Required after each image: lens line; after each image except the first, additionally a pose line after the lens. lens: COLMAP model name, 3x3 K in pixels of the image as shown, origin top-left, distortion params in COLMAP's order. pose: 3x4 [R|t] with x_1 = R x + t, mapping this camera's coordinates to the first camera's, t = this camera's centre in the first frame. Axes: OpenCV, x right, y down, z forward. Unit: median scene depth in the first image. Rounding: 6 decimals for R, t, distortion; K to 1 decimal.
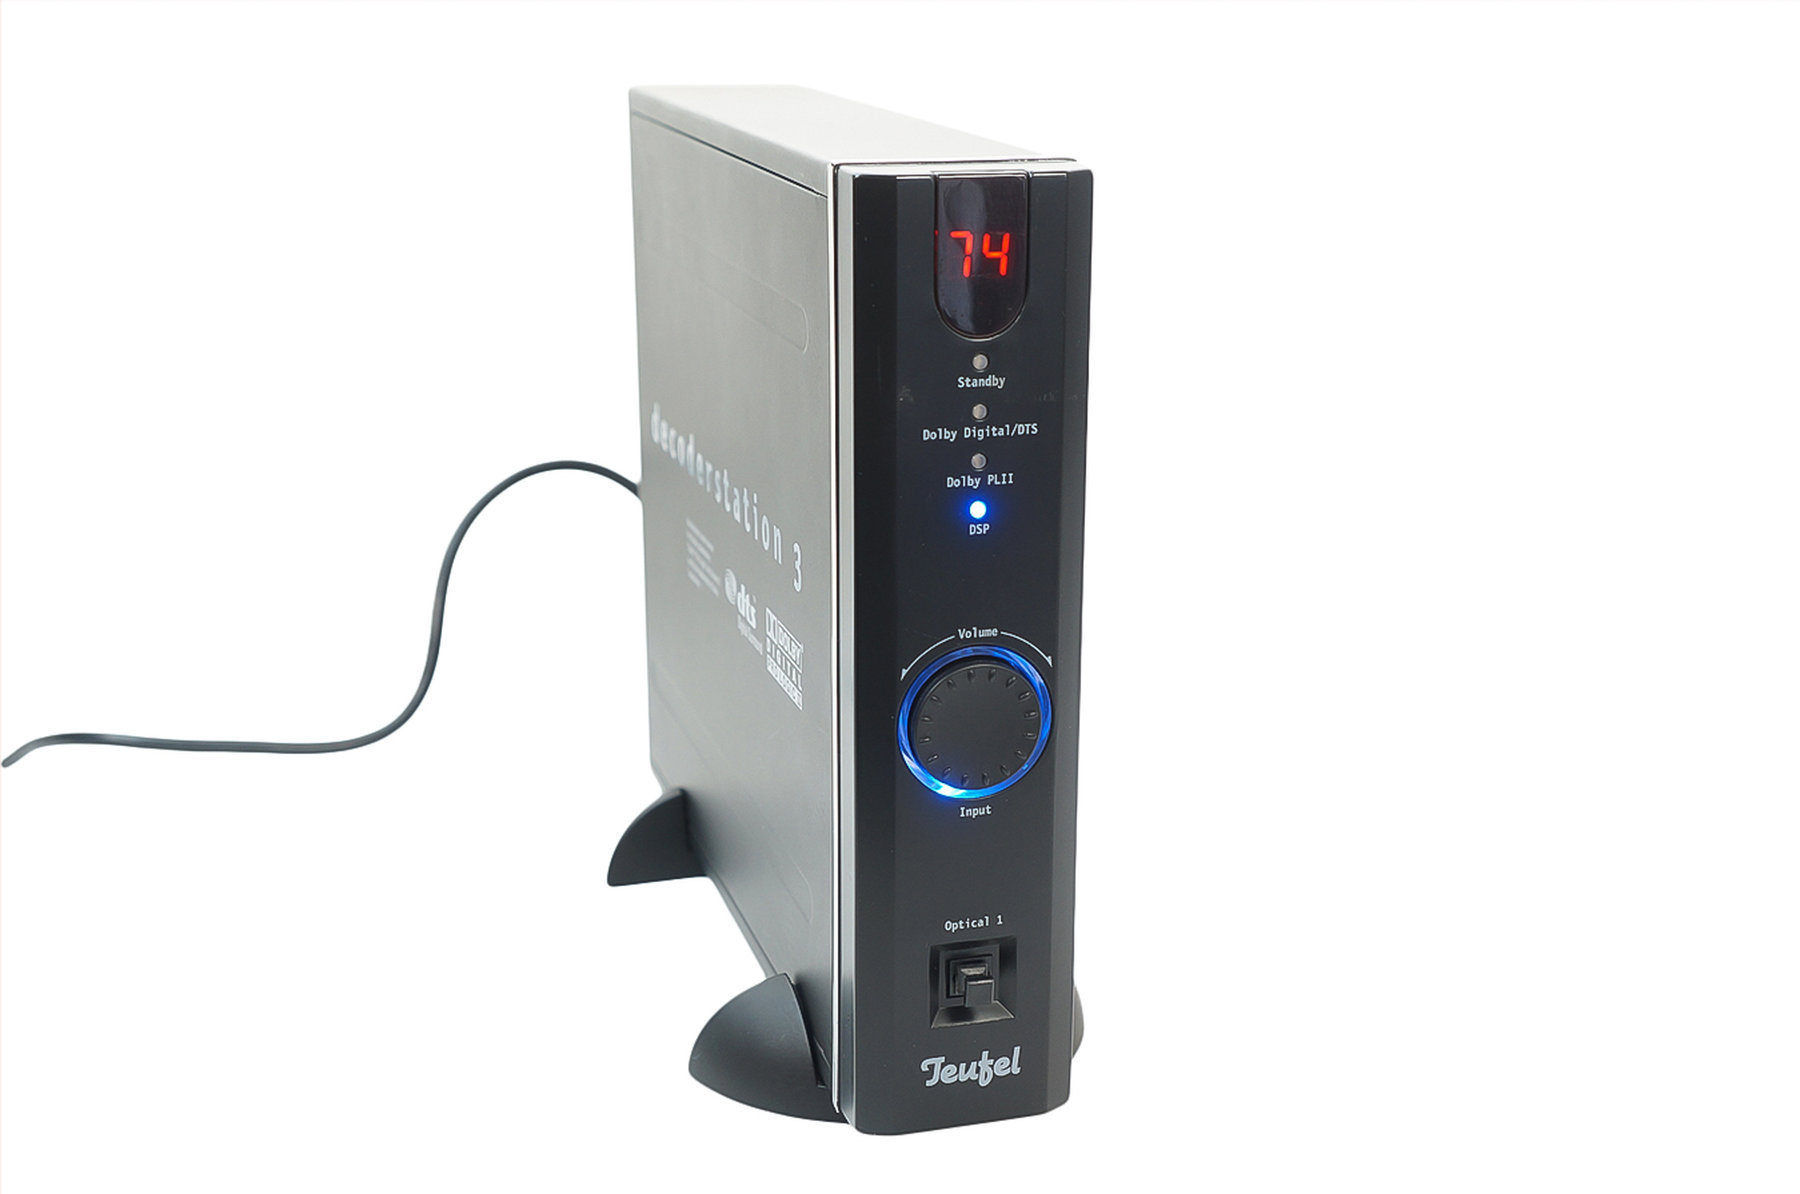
lens RADIAL K [[2441.4, 0, 901.8], [0, 2441.4, 658.8], [0, 0, 1]] dist [0.016114, 0.007553]
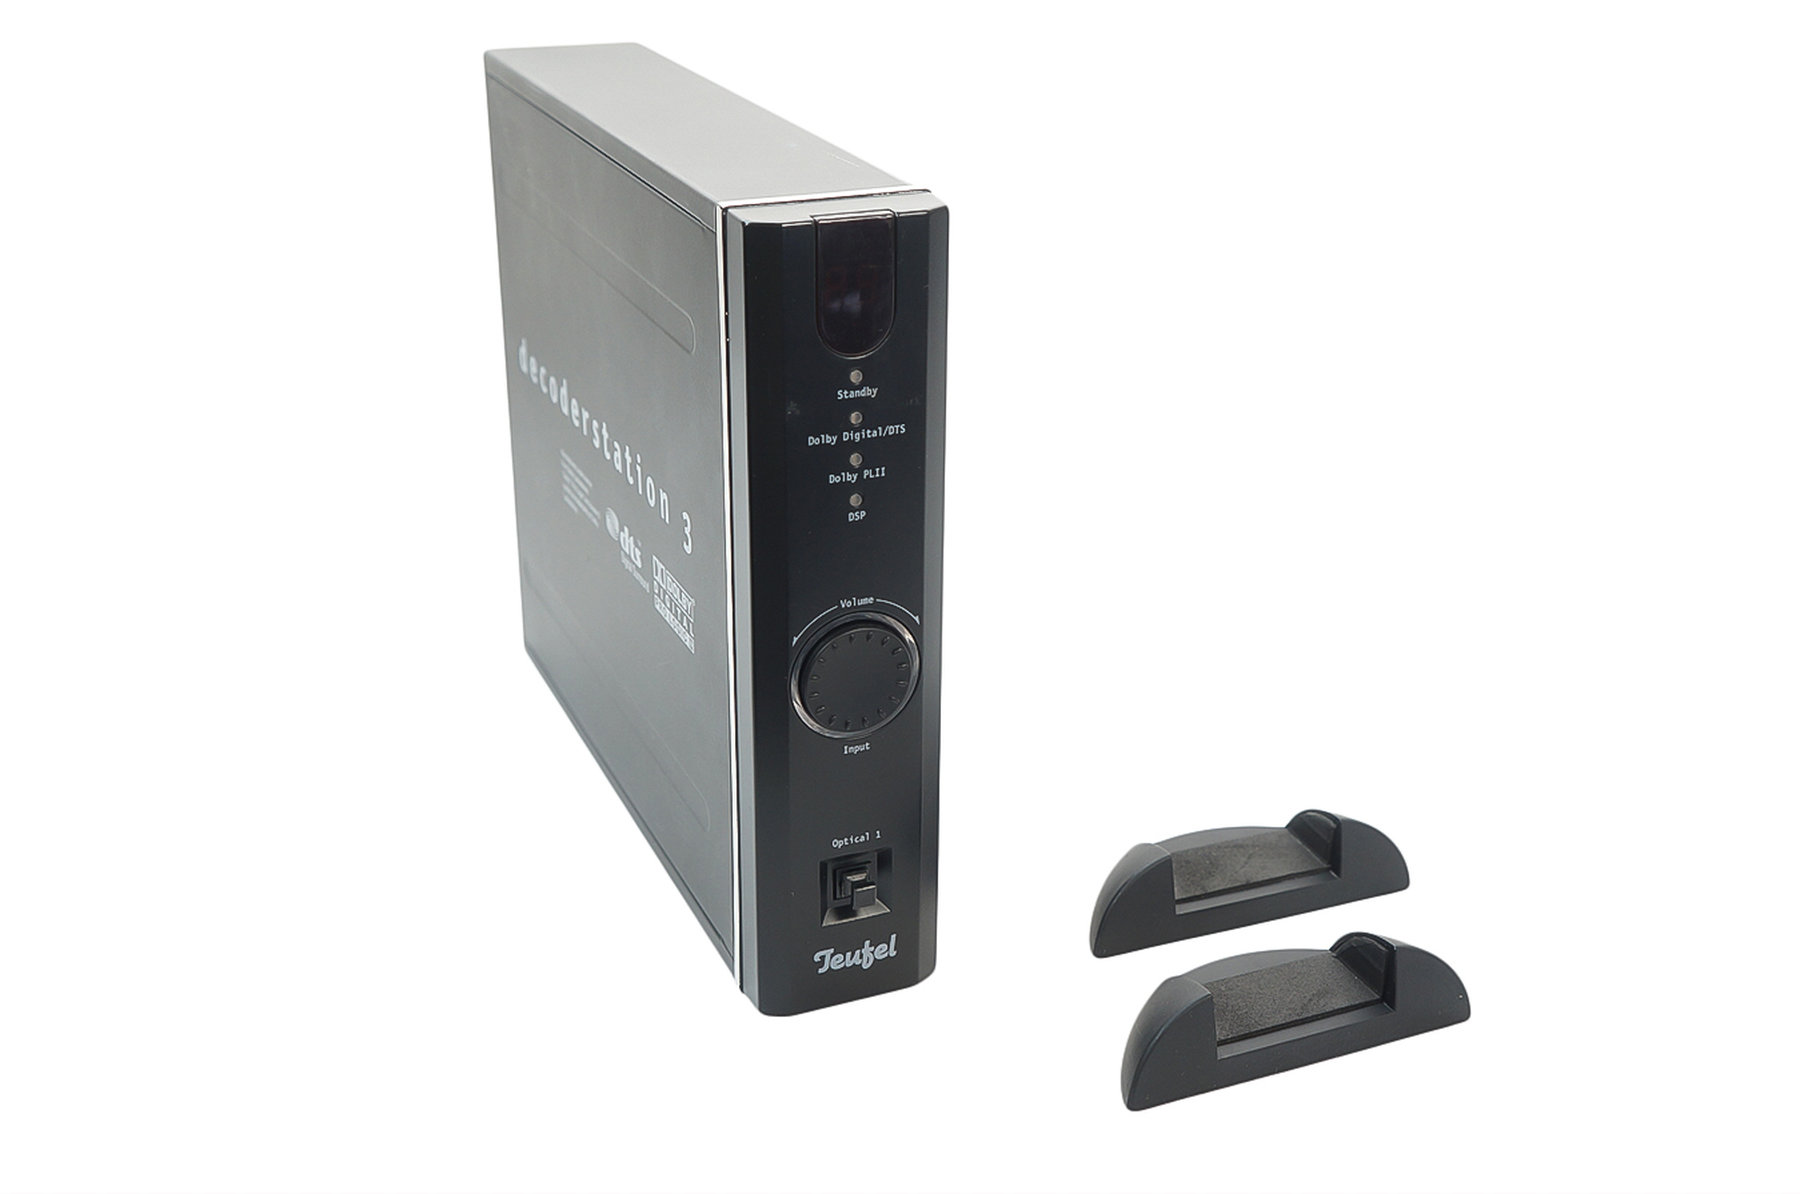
lens RADIAL K [[2206.0, 0, 900.0], [0, 2206.0, 597.0], [0, 0, 1]] dist [-0.011802, -0.001836]
pose [[0.992487, -0.043507, 0.114353, -0.064775], [0.030406, 0.993025, 0.113916, -0.125084], [-0.118511, -0.109583, 0.986887, -0.033722]]
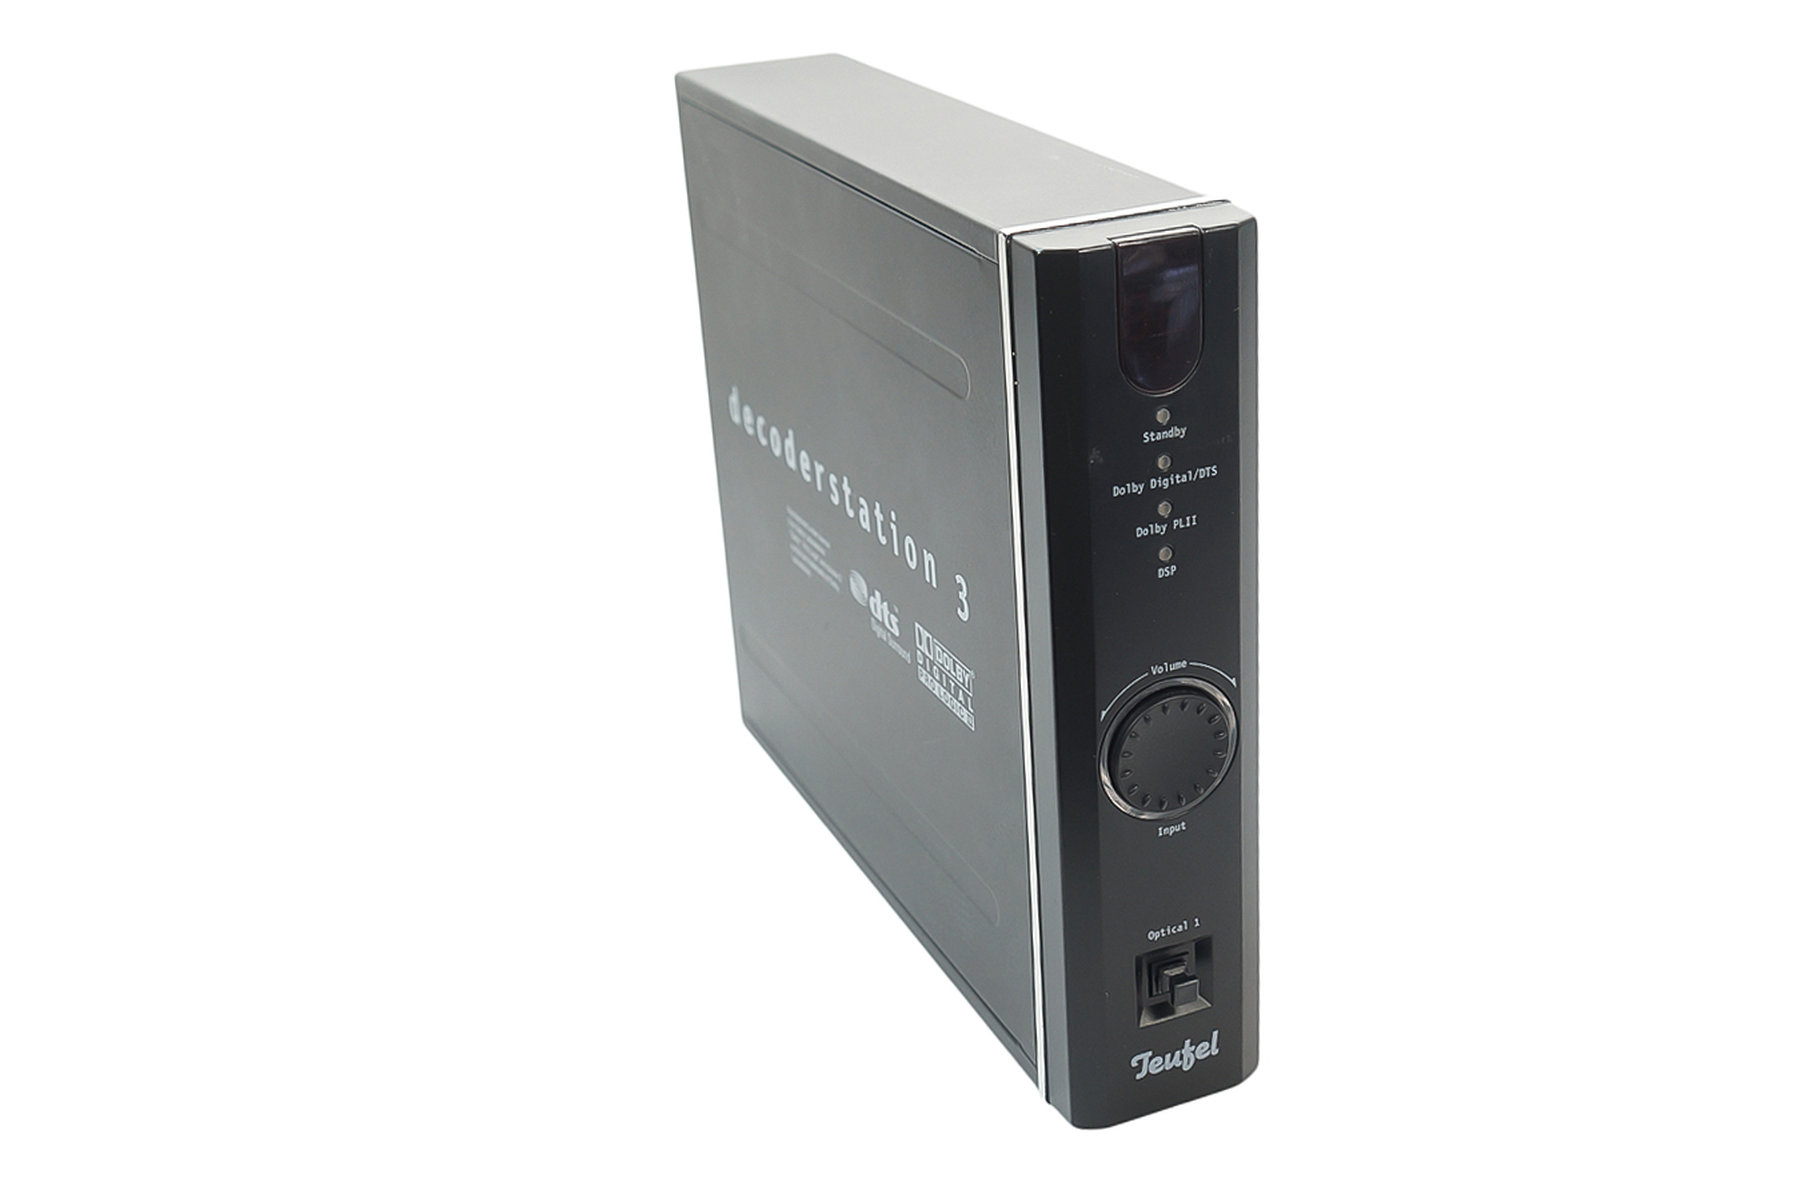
lens RADIAL K [[2284.3, 0, 987.8], [0, 2284.3, 619.8], [0, 0, 1]] dist [-0.012464, -0.009040]
pose [[0.989093, -0.102653, 0.105629, -0.137253], [0.089939, 0.988836, 0.118806, -0.144417], [-0.116645, -0.108010, 0.987283, 0.055273]]
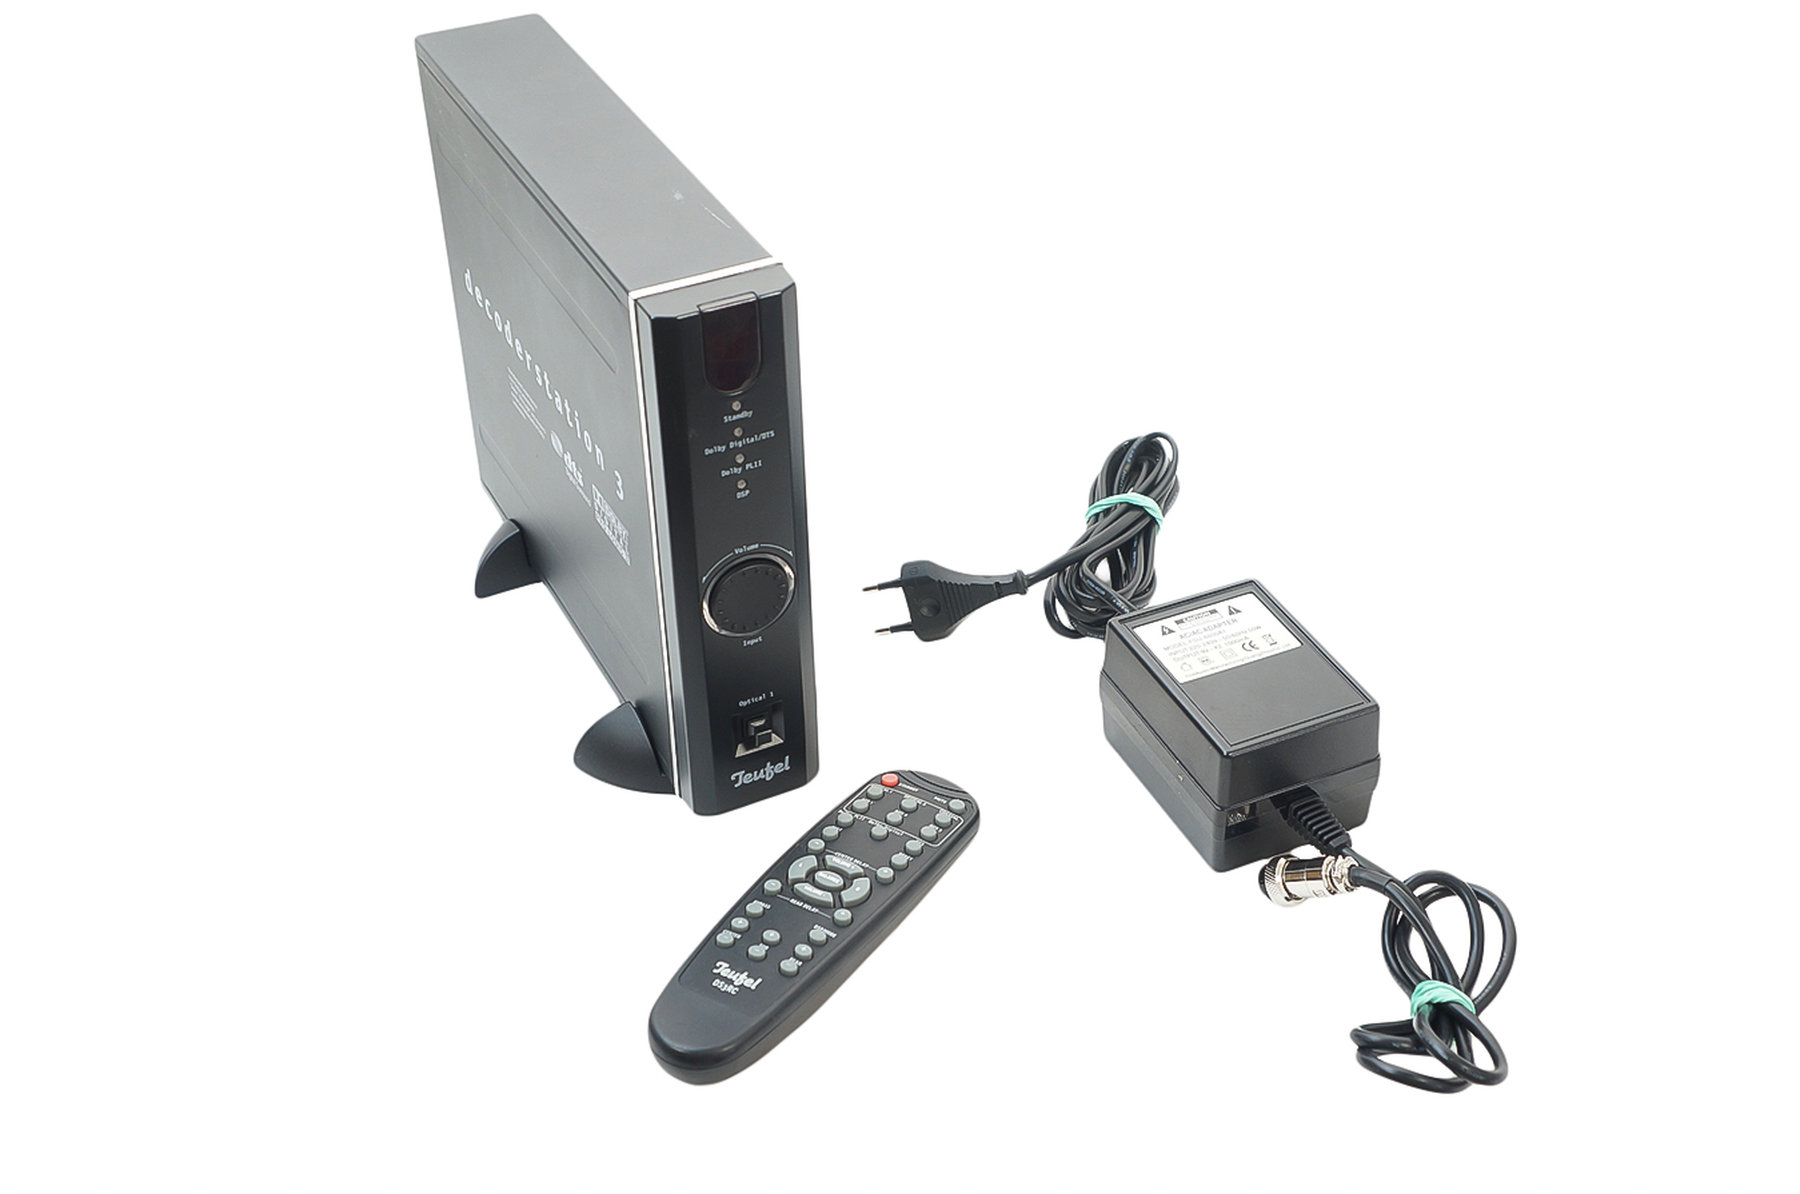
lens RADIAL K [[2441.4, 0, 901.8], [0, 2441.4, 658.8], [0, 0, 1]] dist [0.016114, 0.007553]
pose [[0.984638, -0.120643, 0.126229, -0.077023], [0.066778, 0.928148, 0.366173, -0.503753], [-0.161335, -0.352118, 0.921946, -0.511962]]
